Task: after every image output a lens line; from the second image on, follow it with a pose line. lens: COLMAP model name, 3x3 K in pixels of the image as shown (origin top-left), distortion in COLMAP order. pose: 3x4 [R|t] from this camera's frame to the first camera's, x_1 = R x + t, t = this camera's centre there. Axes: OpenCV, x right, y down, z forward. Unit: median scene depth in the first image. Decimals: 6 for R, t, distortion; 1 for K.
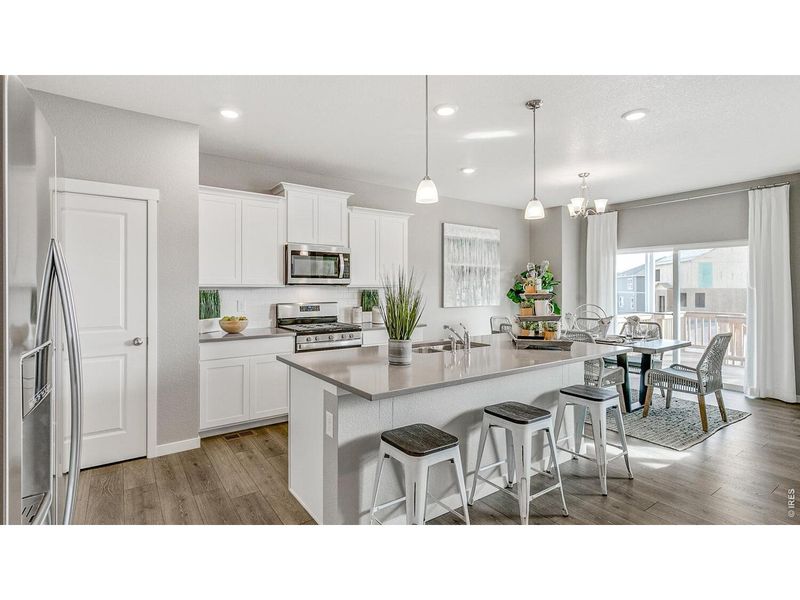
lens RADIAL K [[405.3, 0, 367.2], [0, 405.3, 289.0], [0, 0, 1]] dist [0.002069, 0.000075]
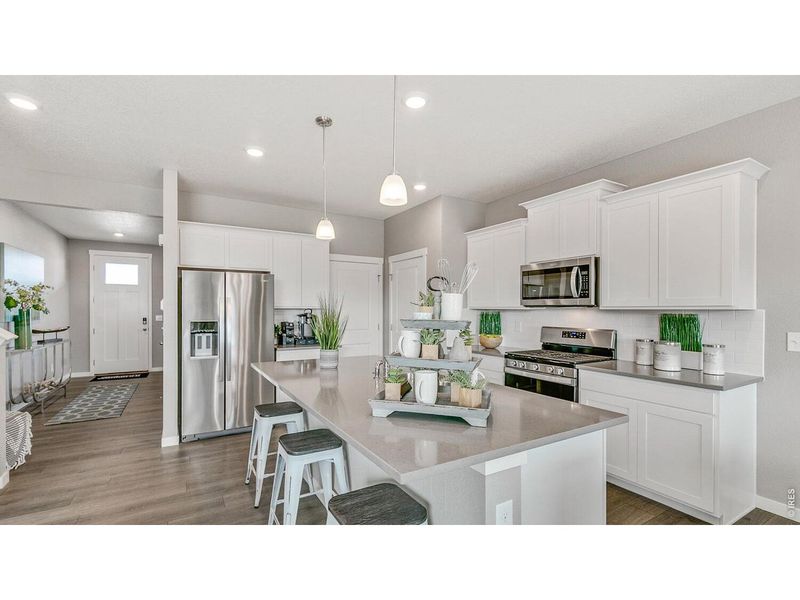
lens RADIAL K [[369.1, 0, 395.4], [0, 369.1, 306.6], [0, 0, 1]] dist [0.005899, -0.000783]
pose [[-0.077949, -0.006524, -0.996936, 0.693397], [-0.003666, 0.999974, -0.006257, -0.004380], [0.996951, 0.003167, -0.077971, 0.745979]]
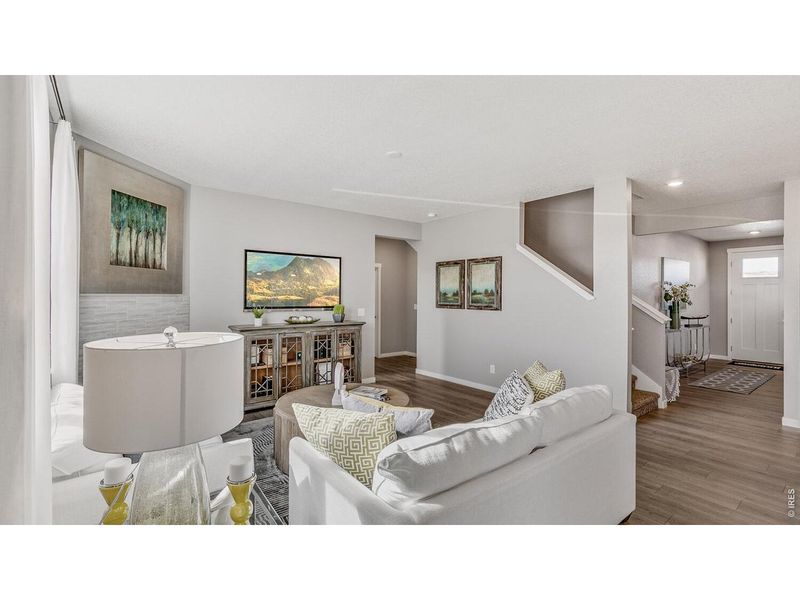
lens RADIAL K [[369.1, 0, 391.9], [0, 369.1, 298.0], [0, 0, 1]] dist [0.005899, -0.000783]
pose [[-0.998708, -0.005430, -0.050532, 1.272086], [-0.005848, 0.999950, 0.008130, -0.037542], [0.050485, 0.008415, -0.998689, 1.439344]]
